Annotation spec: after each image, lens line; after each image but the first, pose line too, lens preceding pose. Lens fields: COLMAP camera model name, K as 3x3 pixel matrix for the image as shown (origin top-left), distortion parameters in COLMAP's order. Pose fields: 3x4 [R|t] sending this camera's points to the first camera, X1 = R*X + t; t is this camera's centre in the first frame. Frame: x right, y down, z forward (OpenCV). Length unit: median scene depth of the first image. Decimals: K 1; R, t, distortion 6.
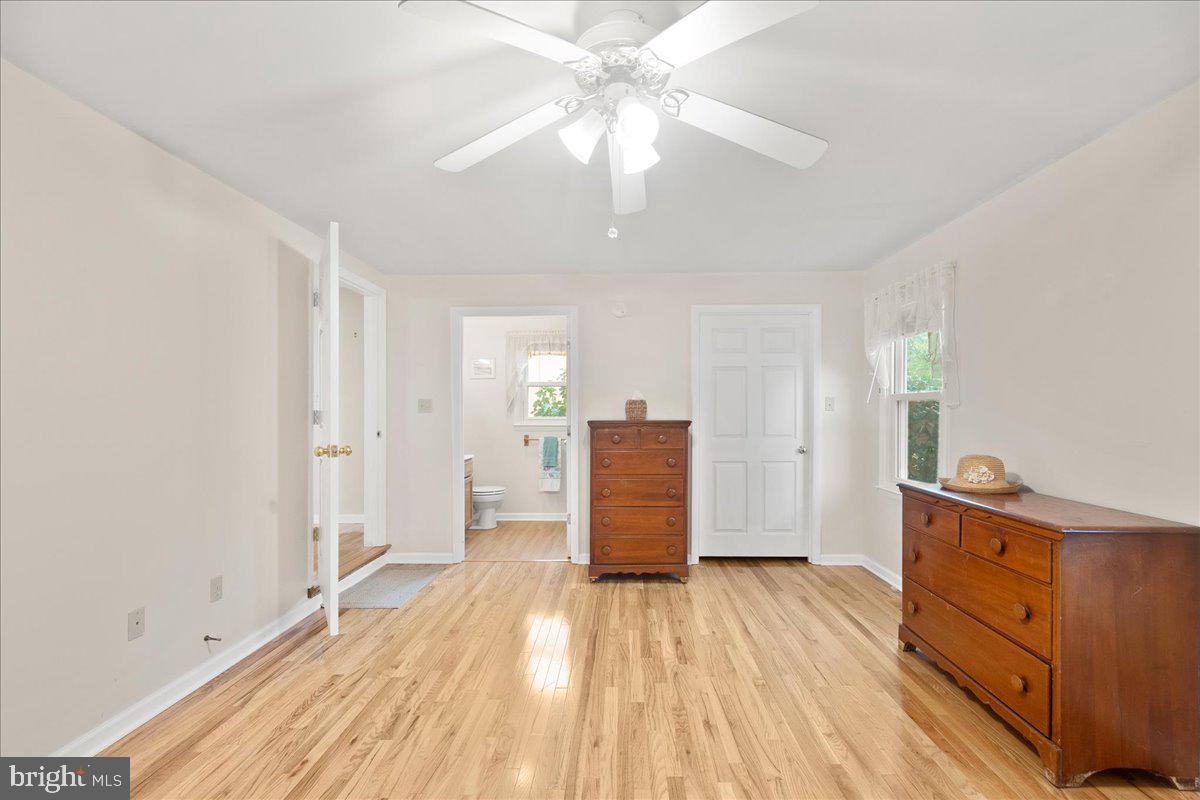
lens RADIAL K [[504.2, 0, 604.9], [0, 504.2, 405.5], [0, 0, 1]] dist [0.001382, 0.000064]
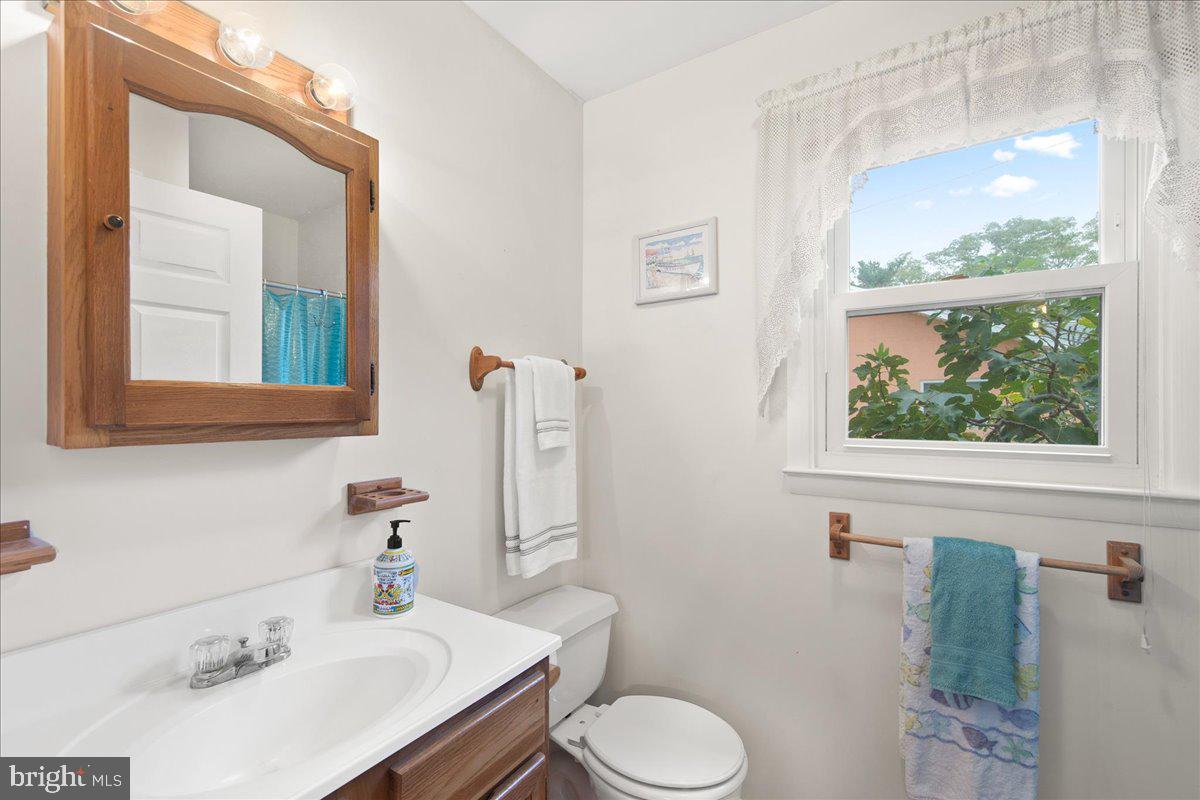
lens RADIAL K [[519.5, 0, 596.1], [0, 519.5, 404.7], [0, 0, 1]] dist [0.003800, -0.000164]
pose [[0.845680, 0.002820, -0.533682, -0.123237], [-0.003136, 0.999995, 0.000314, 0.006921], [0.533680, 0.001408, 0.845685, 0.736041]]
